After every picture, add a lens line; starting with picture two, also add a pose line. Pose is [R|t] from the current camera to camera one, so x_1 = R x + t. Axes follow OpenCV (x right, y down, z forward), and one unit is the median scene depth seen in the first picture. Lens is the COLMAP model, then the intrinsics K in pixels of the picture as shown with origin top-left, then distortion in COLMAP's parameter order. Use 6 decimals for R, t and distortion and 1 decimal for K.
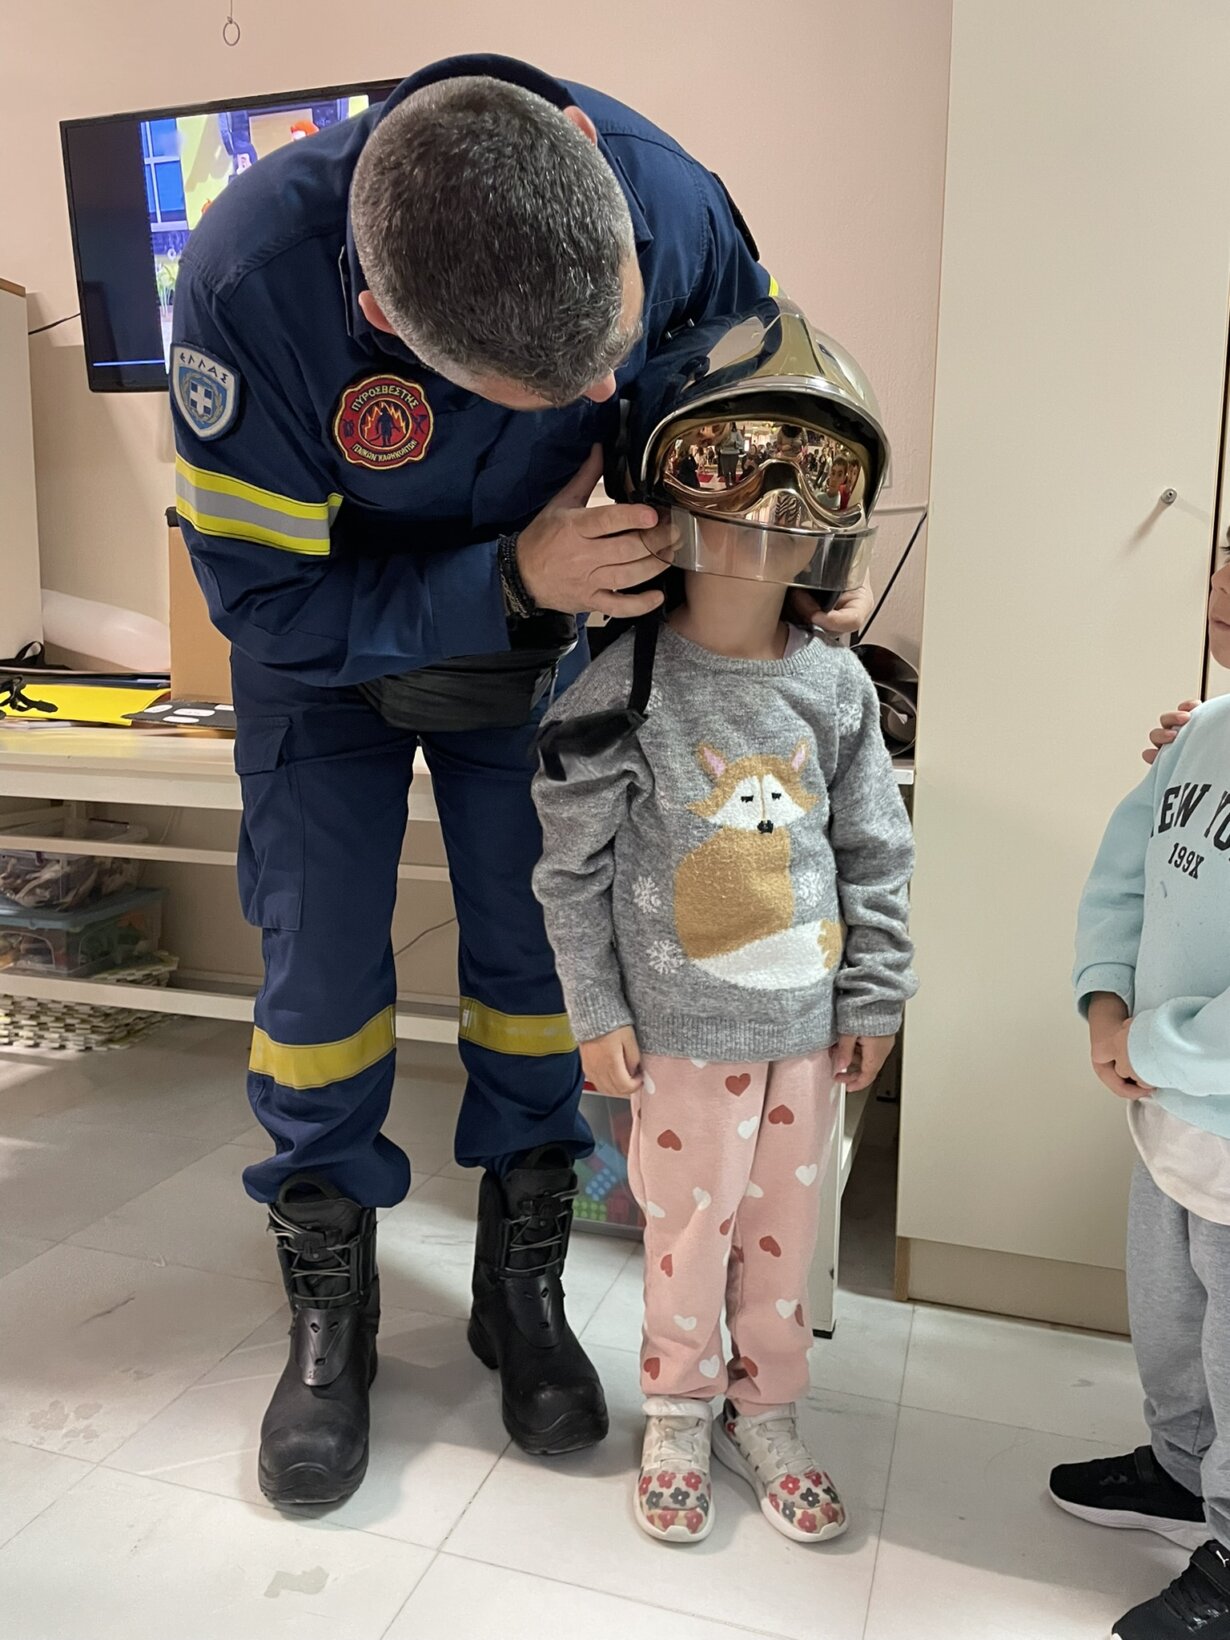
lens RADIAL K [[1248.3, 0, 615.0], [0, 1248.3, 820.0], [0, 0, 1]] dist [0.002500, 0.001509]
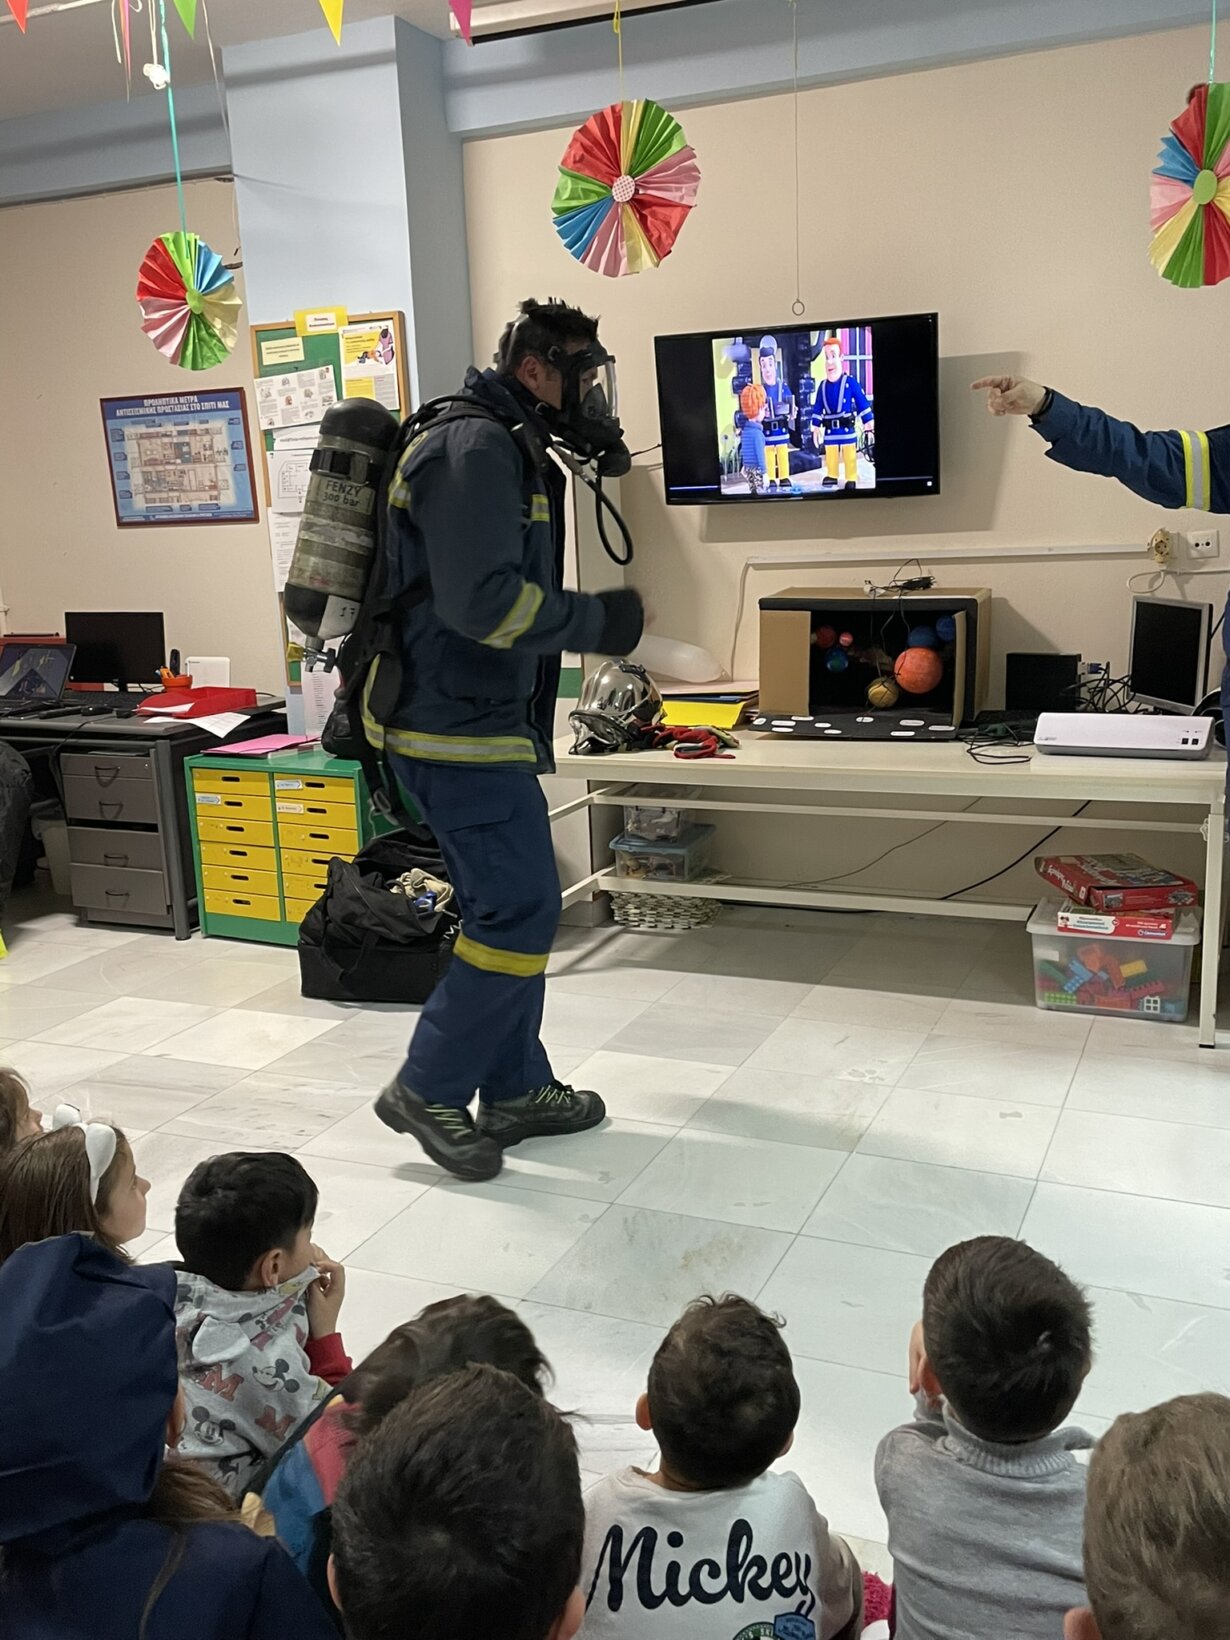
lens RADIAL K [[1476.9, 0, 615.0], [0, 1476.9, 820.0], [0, 0, 1]] dist [-0.005961, -0.001624]
pose [[0.991817, -0.032712, -0.123406, -0.283049], [0.044434, 0.994630, 0.093466, -0.134799], [0.119686, -0.098185, 0.987945, -0.866253]]
